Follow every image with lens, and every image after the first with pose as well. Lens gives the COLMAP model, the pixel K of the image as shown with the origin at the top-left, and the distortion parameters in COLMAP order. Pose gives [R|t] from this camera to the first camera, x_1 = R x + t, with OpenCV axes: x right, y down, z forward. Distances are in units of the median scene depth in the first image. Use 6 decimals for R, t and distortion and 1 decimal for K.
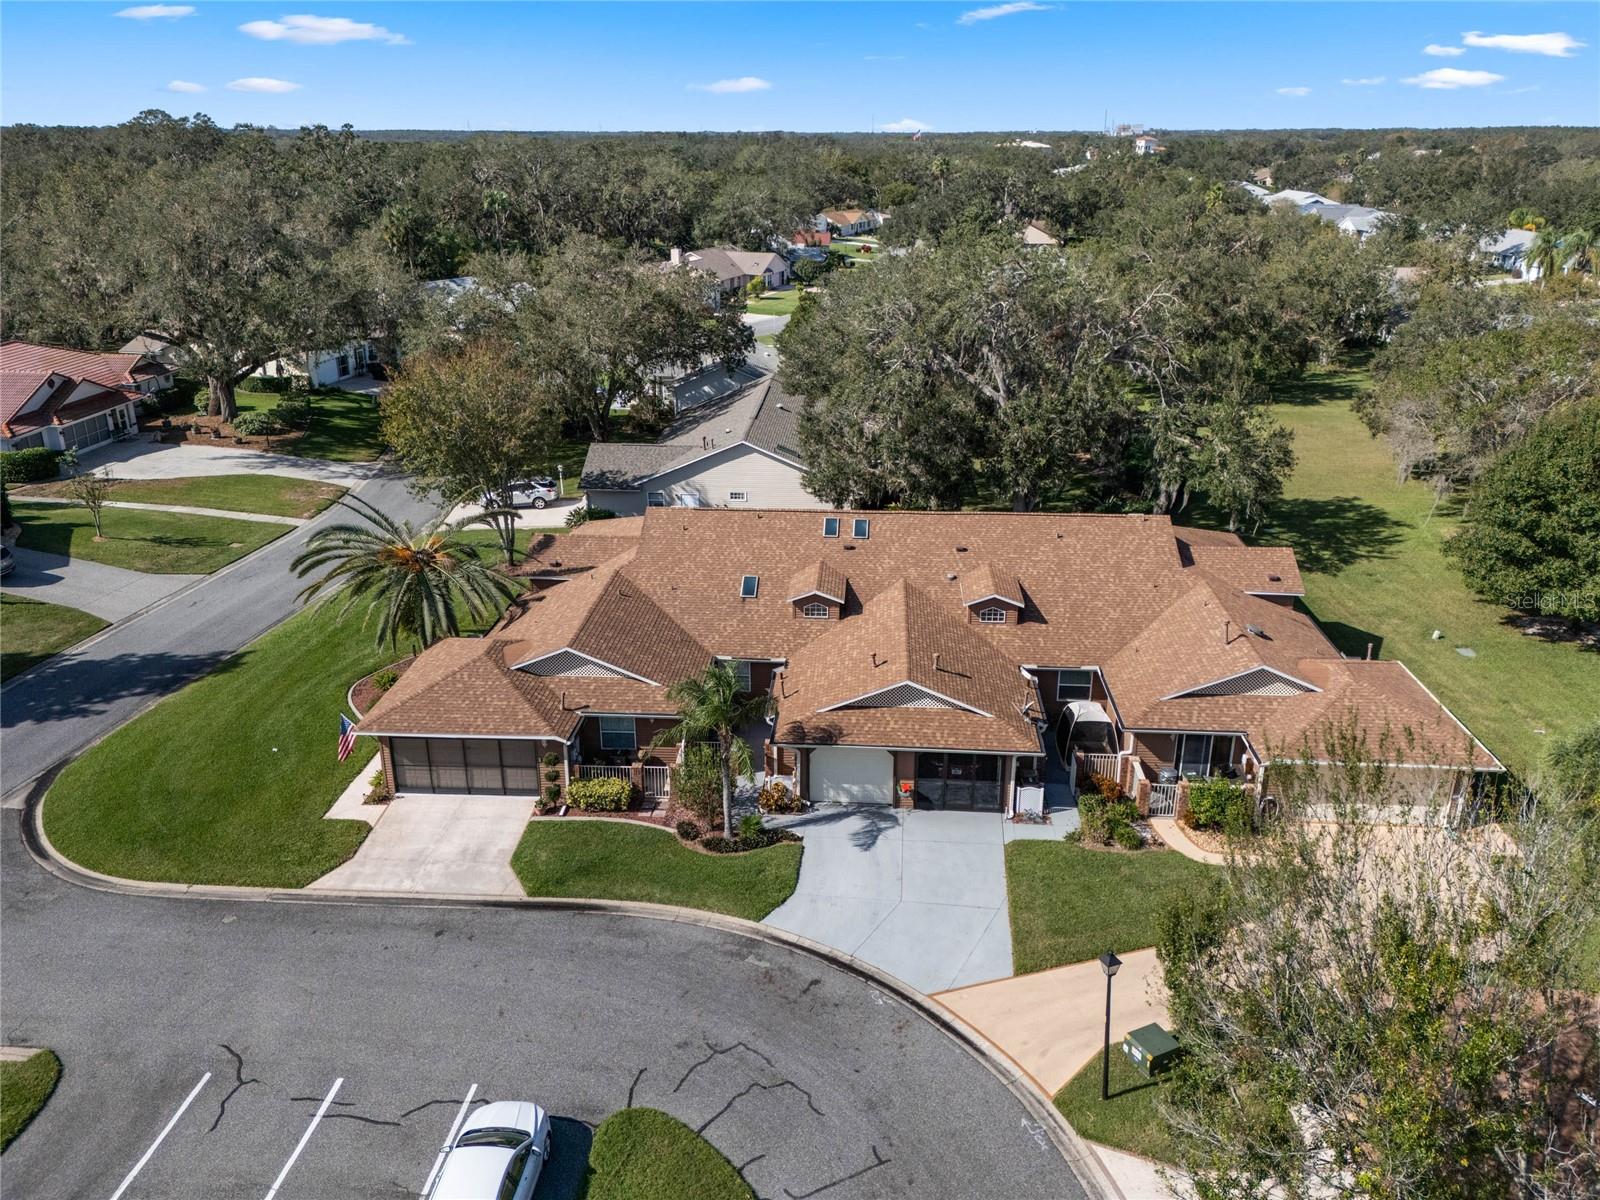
lens RADIAL K [[1207.8, 0, 796.1], [0, 1207.8, 600.3], [0, 0, 1]] dist [0.038375, -0.001871]
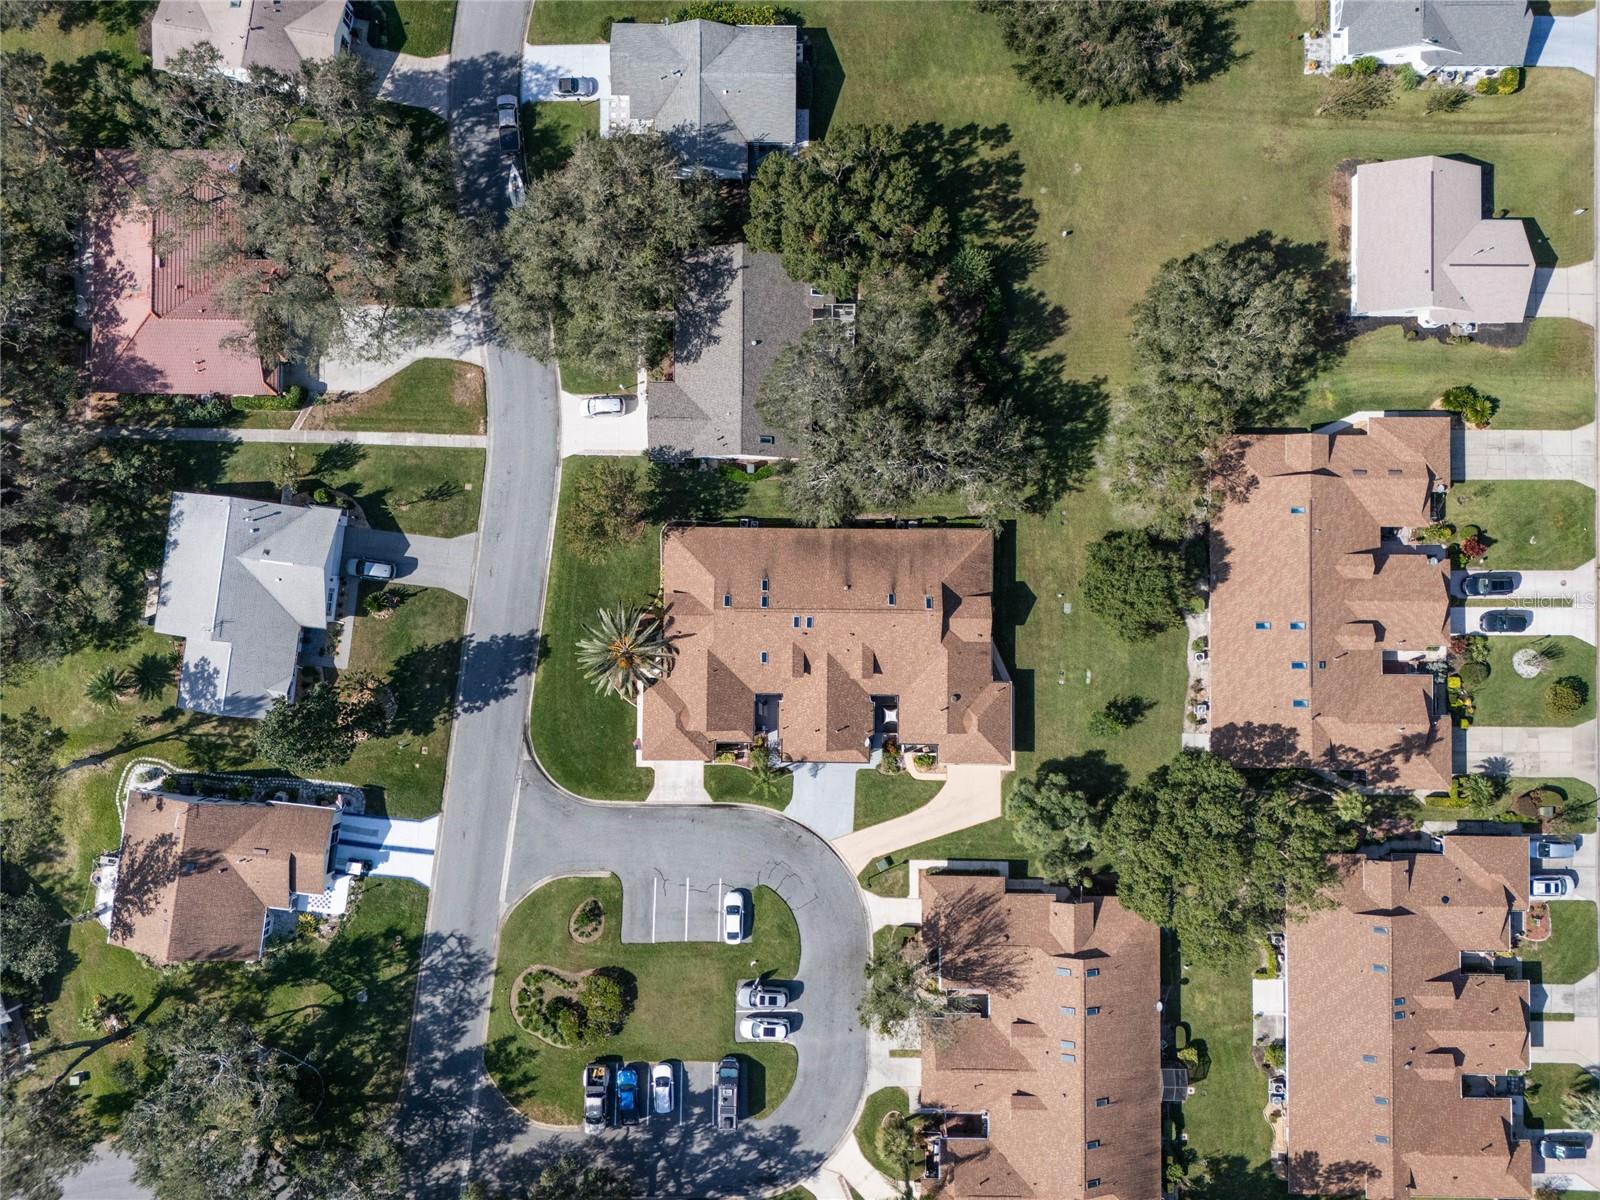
lens RADIAL K [[1168.7, 0, 800.0], [0, 1168.7, 600.0], [0, 0, 1]] dist [0.133908, -0.245830]
pose [[0.998294, -0.058379, 0.000983, 0.045118], [0.021142, 0.377121, 0.925923, -2.673566], [-0.054425, -0.924322, 0.377712, 0.244653]]
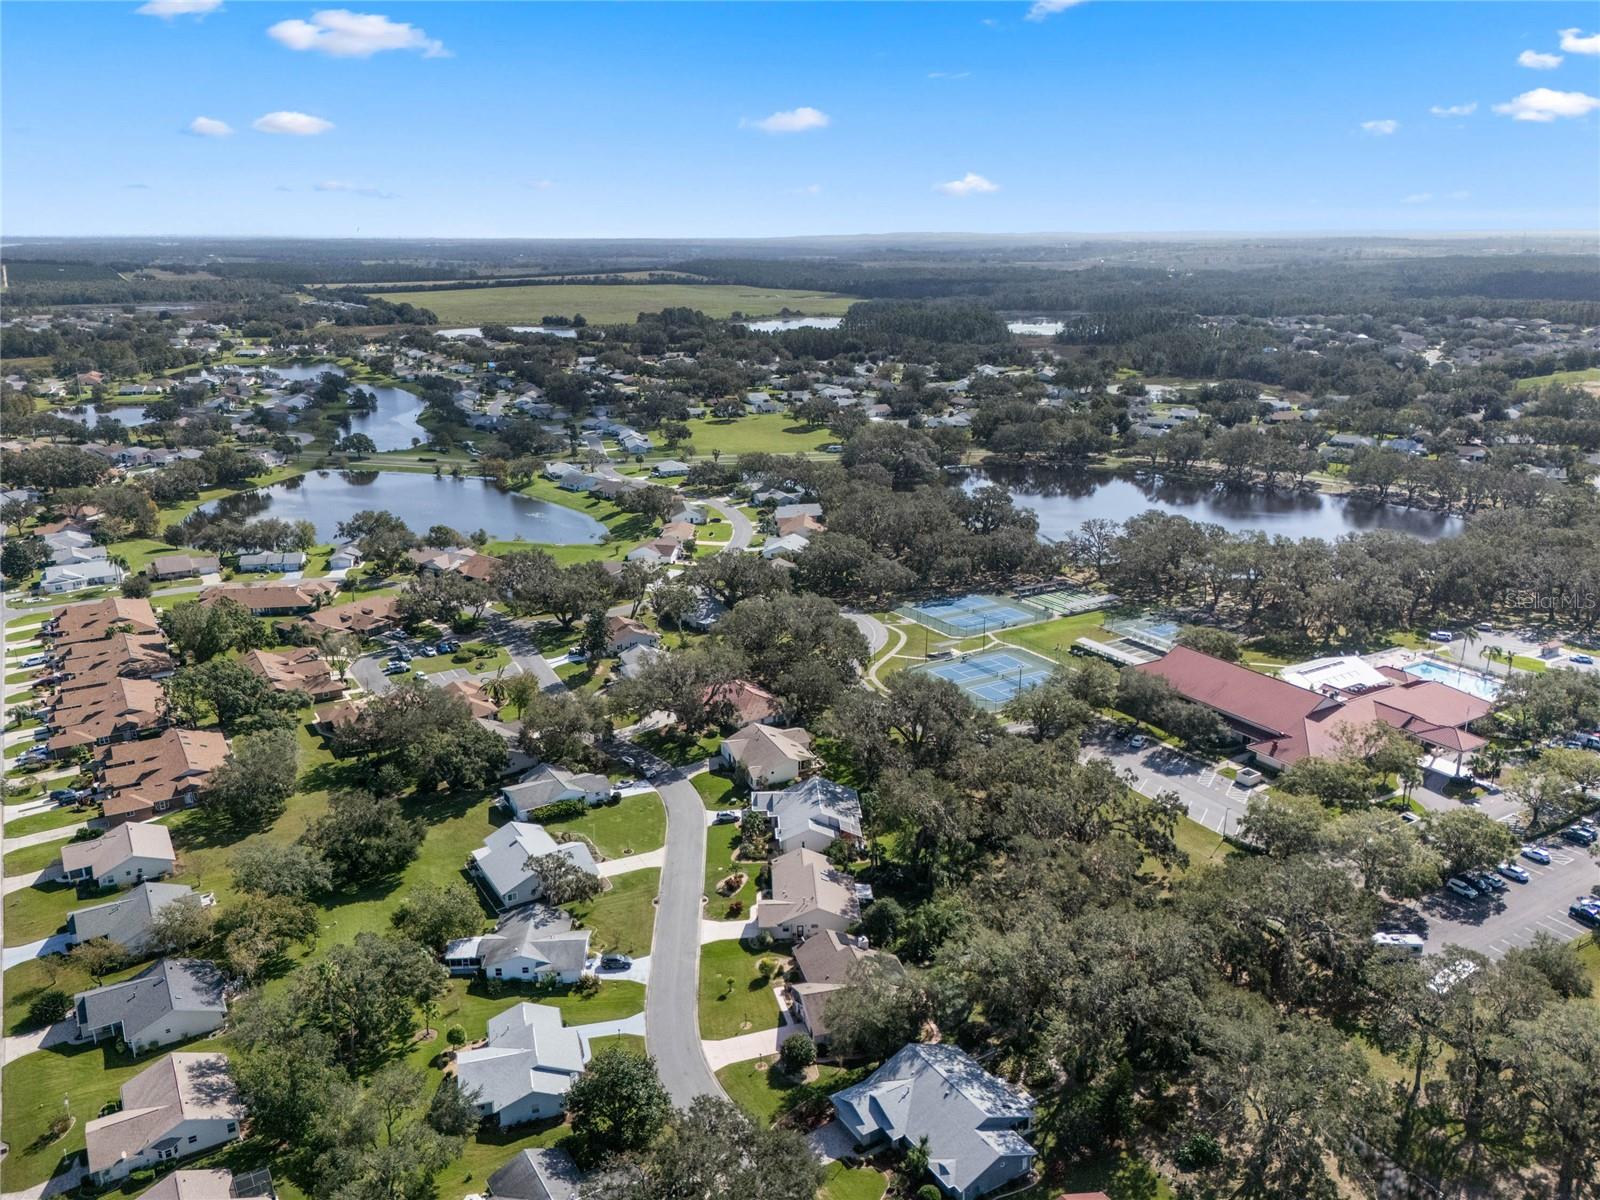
lens RADIAL K [[1171.8, 0, 802.4], [0, 1171.8, 602.1], [0, 0, 1]] dist [0.077634, -0.083752]
pose [[-0.809425, 0.173764, -0.560926, 1.901533], [-0.208717, 0.807713, 0.551396, -4.475323], [0.548880, 0.563388, -0.617515, 6.044836]]
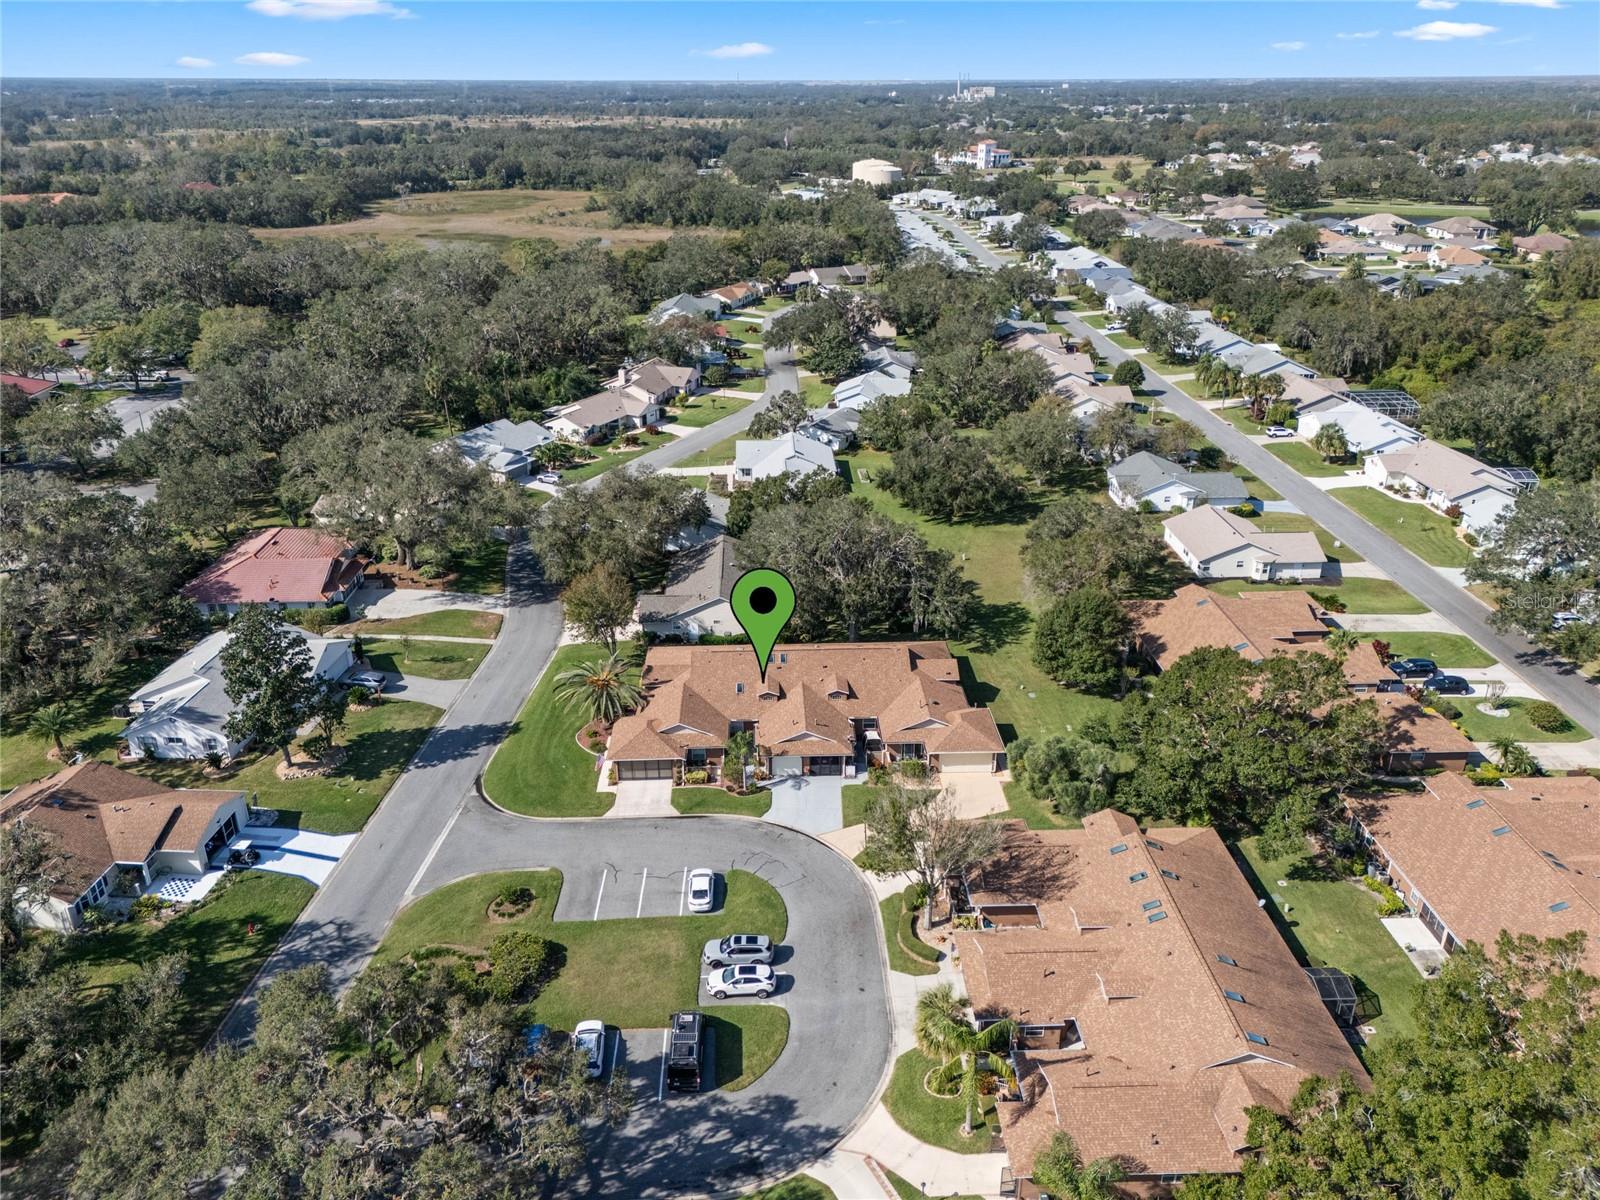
lens RADIAL K [[1171.8, 0, 802.4], [0, 1171.8, 602.1], [0, 0, 1]] dist [0.077634, -0.083752]
pose [[0.994040, -0.043645, 0.099895, -0.169634], [0.038643, 0.997926, 0.051477, -0.362857], [-0.101935, -0.047310, 0.993665, -1.647415]]
